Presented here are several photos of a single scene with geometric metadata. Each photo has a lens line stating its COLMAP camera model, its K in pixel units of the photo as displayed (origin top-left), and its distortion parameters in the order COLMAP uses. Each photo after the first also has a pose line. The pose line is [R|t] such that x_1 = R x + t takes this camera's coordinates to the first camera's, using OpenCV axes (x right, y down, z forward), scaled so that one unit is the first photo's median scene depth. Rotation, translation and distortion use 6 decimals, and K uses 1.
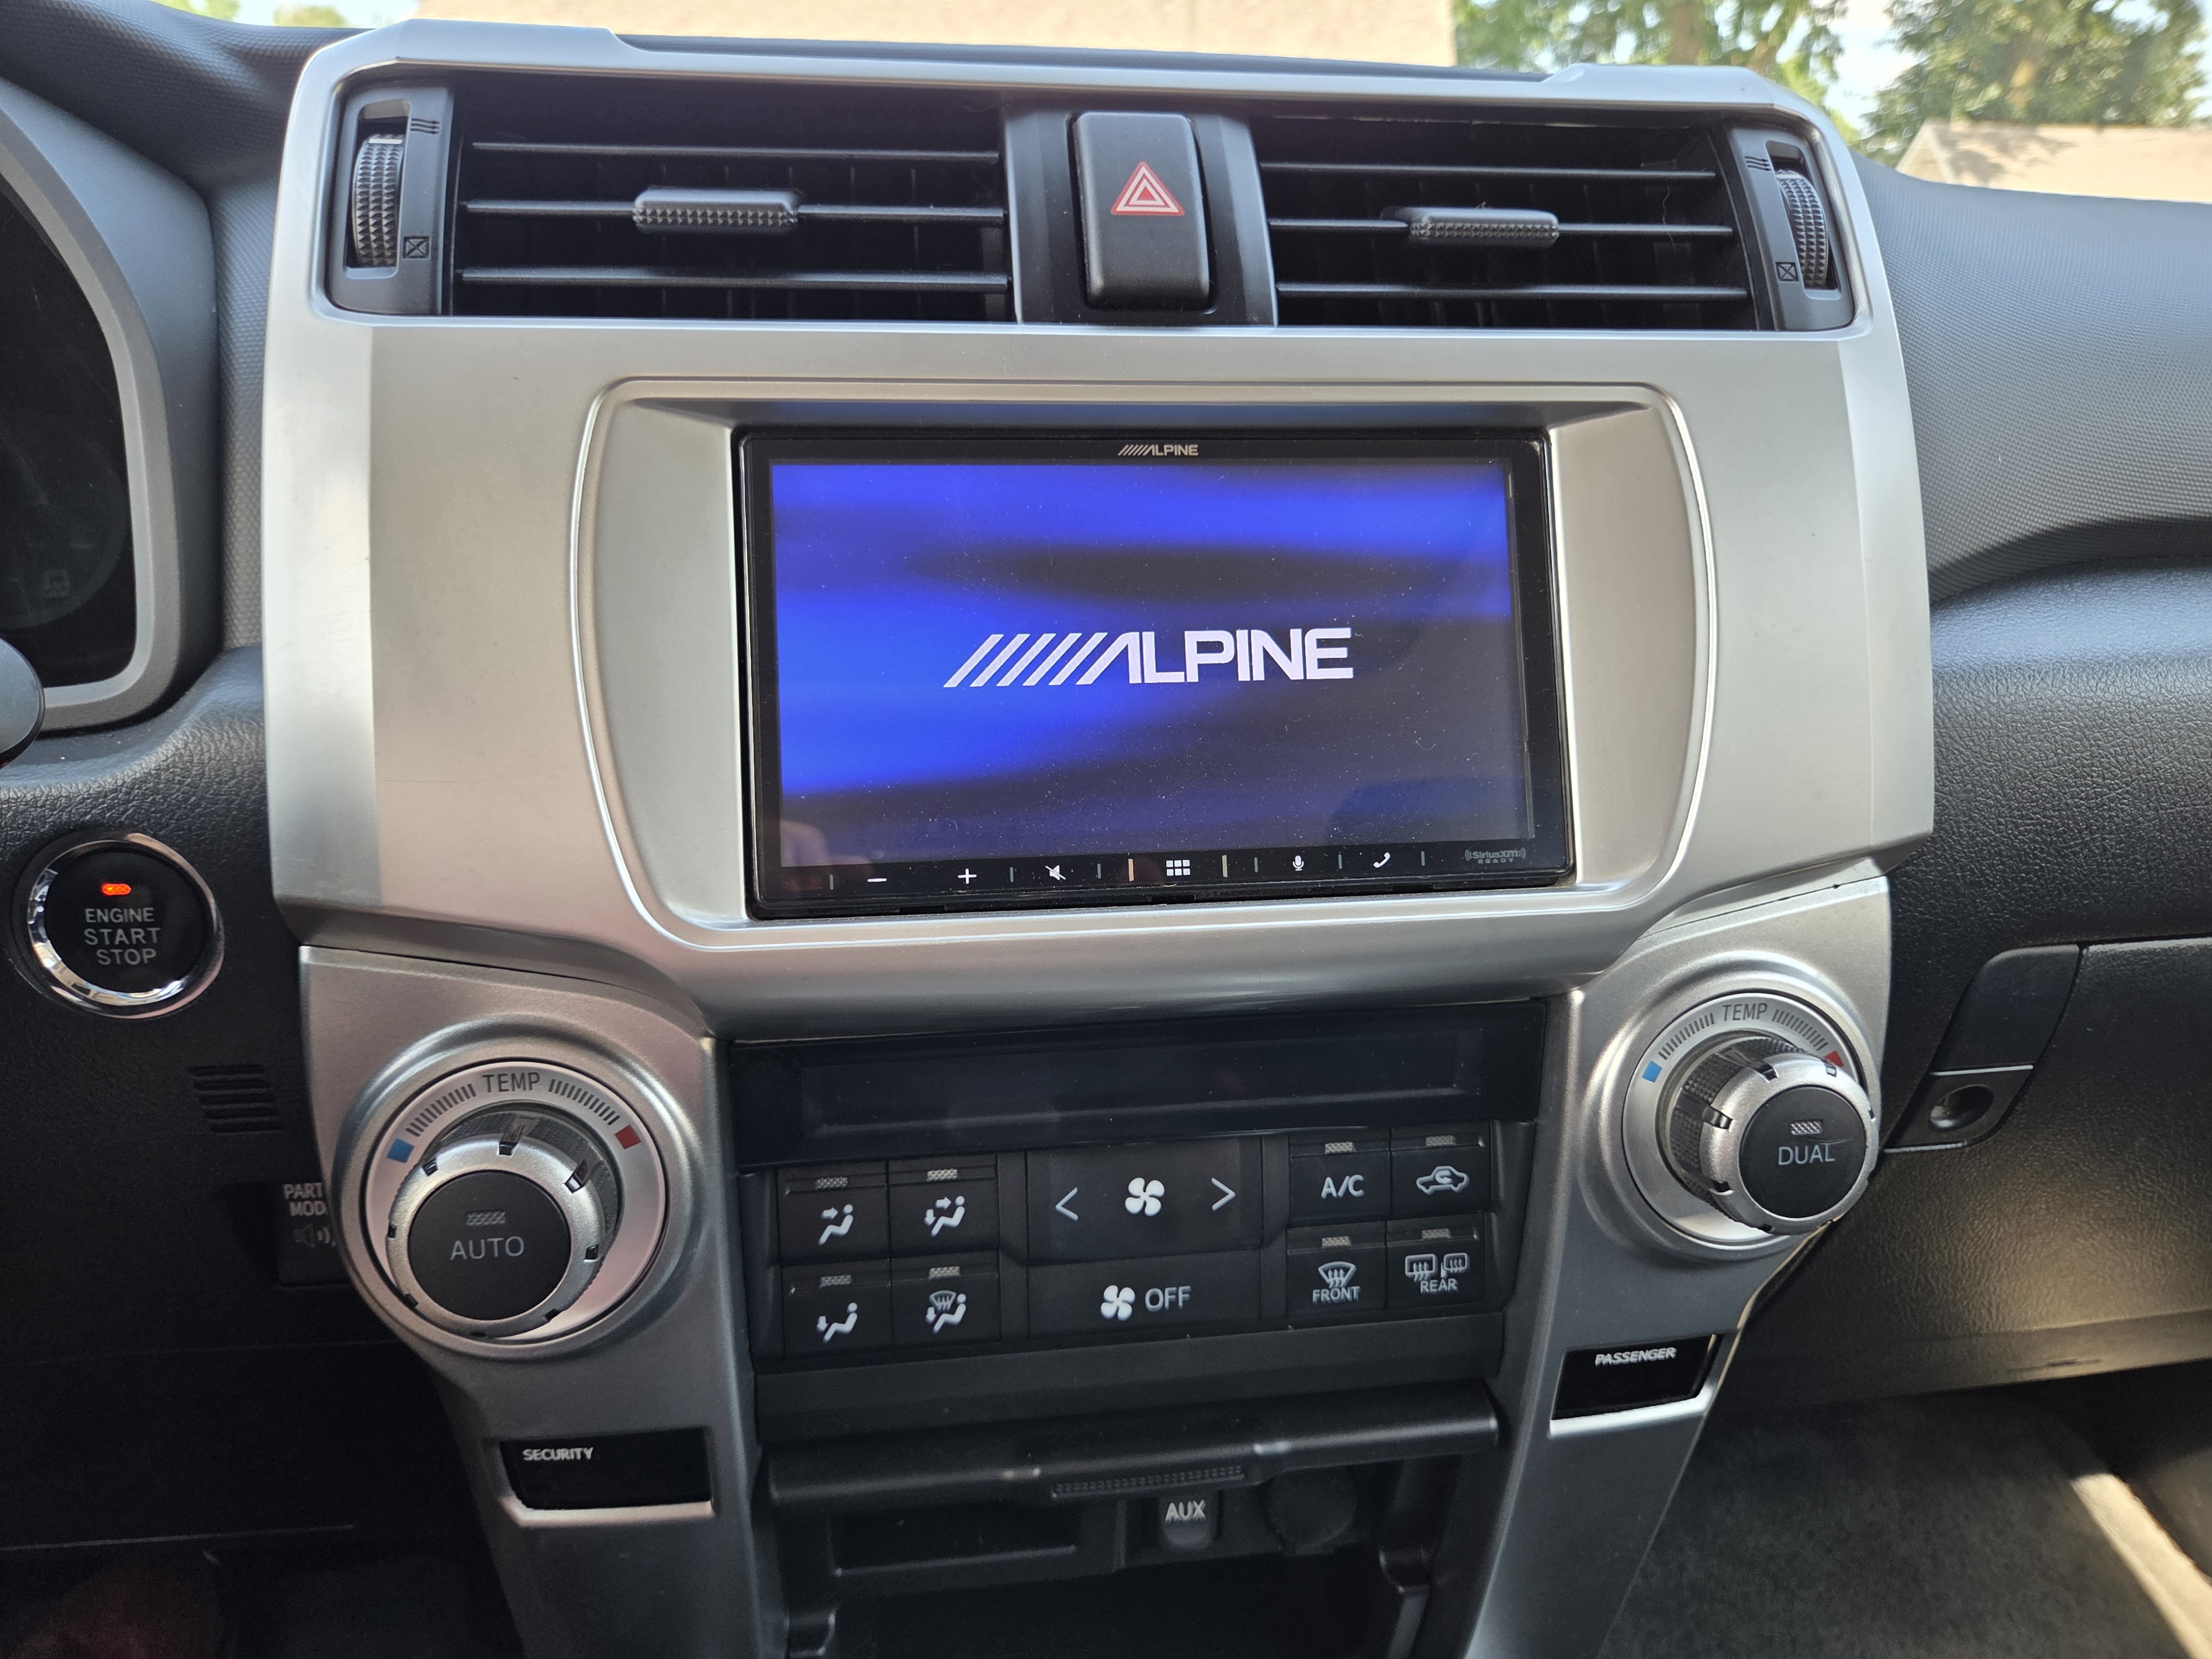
lens RADIAL K [[1498.6, 0, 1106.0], [0, 1498.6, 829.5], [0, 0, 1]] dist [0.041161, -0.000008]
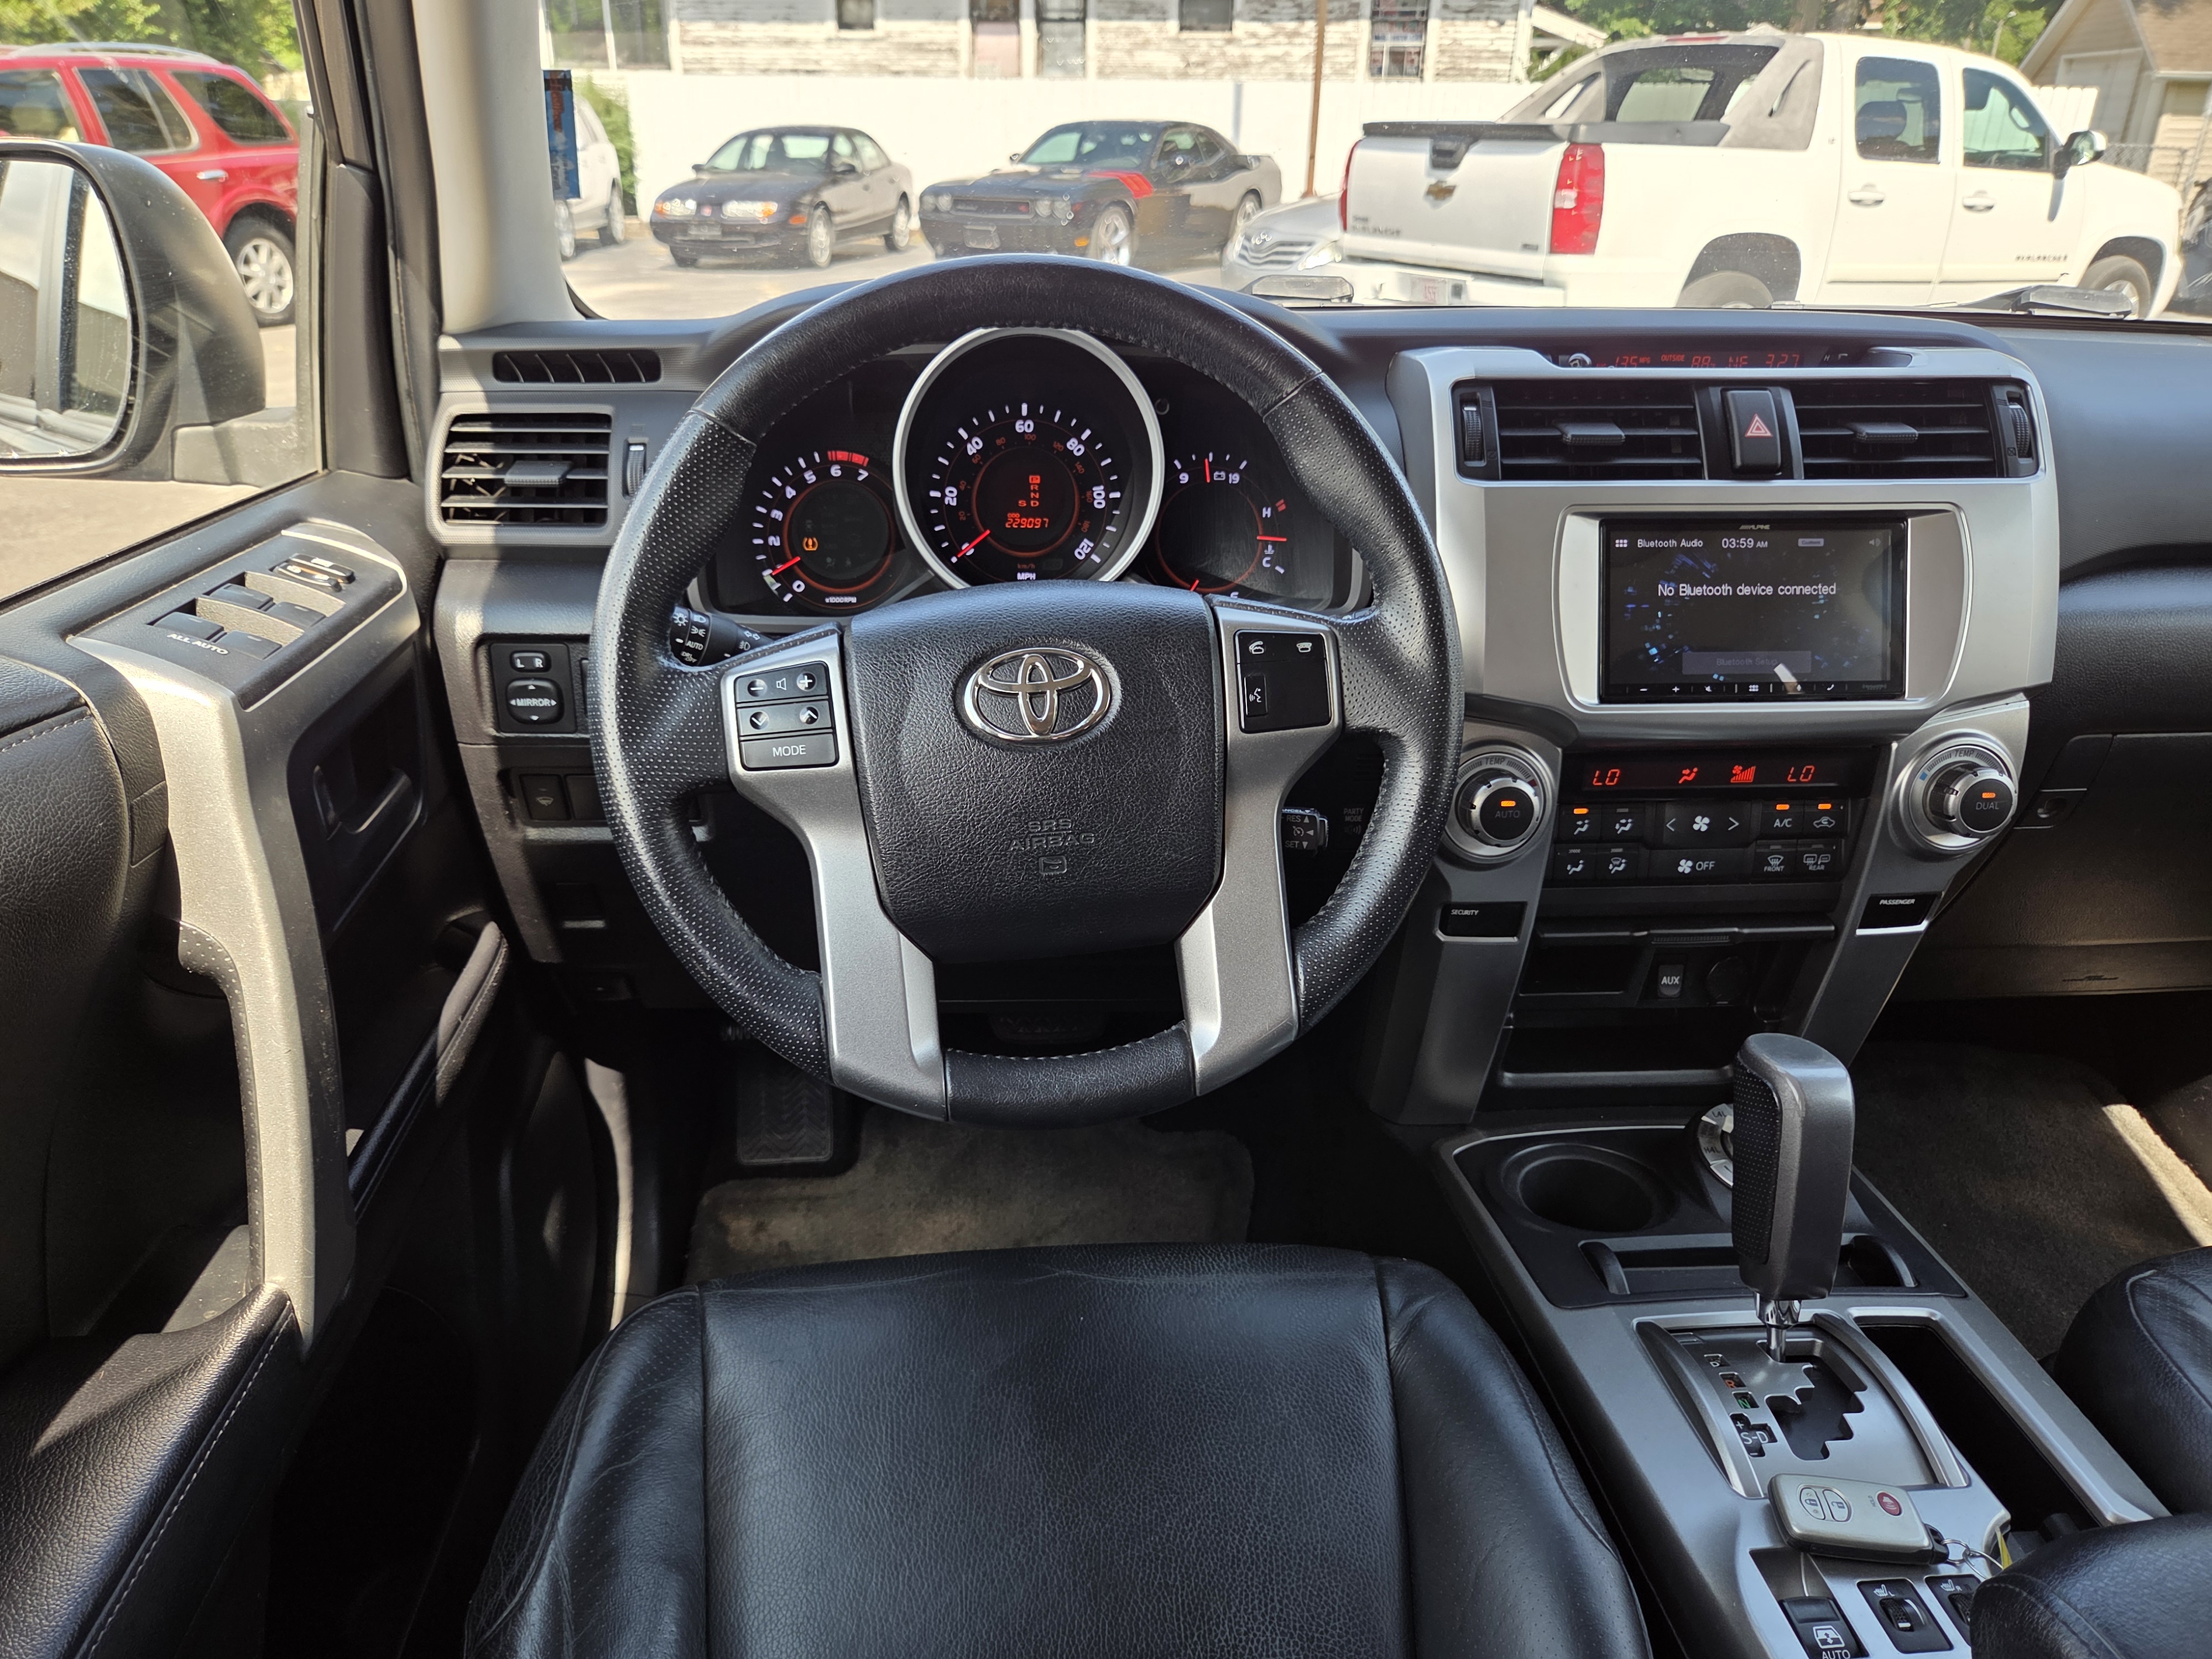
lens RADIAL K [[1498.6, 0, 1106.0], [0, 1498.6, 829.5], [0, 0, 1]] dist [0.041161, -0.000008]
pose [[0.997930, 0.032345, -0.055575, -0.794503], [-0.026245, 0.993894, 0.107172, 0.014692], [0.058702, -0.105491, 0.992686, -1.482837]]
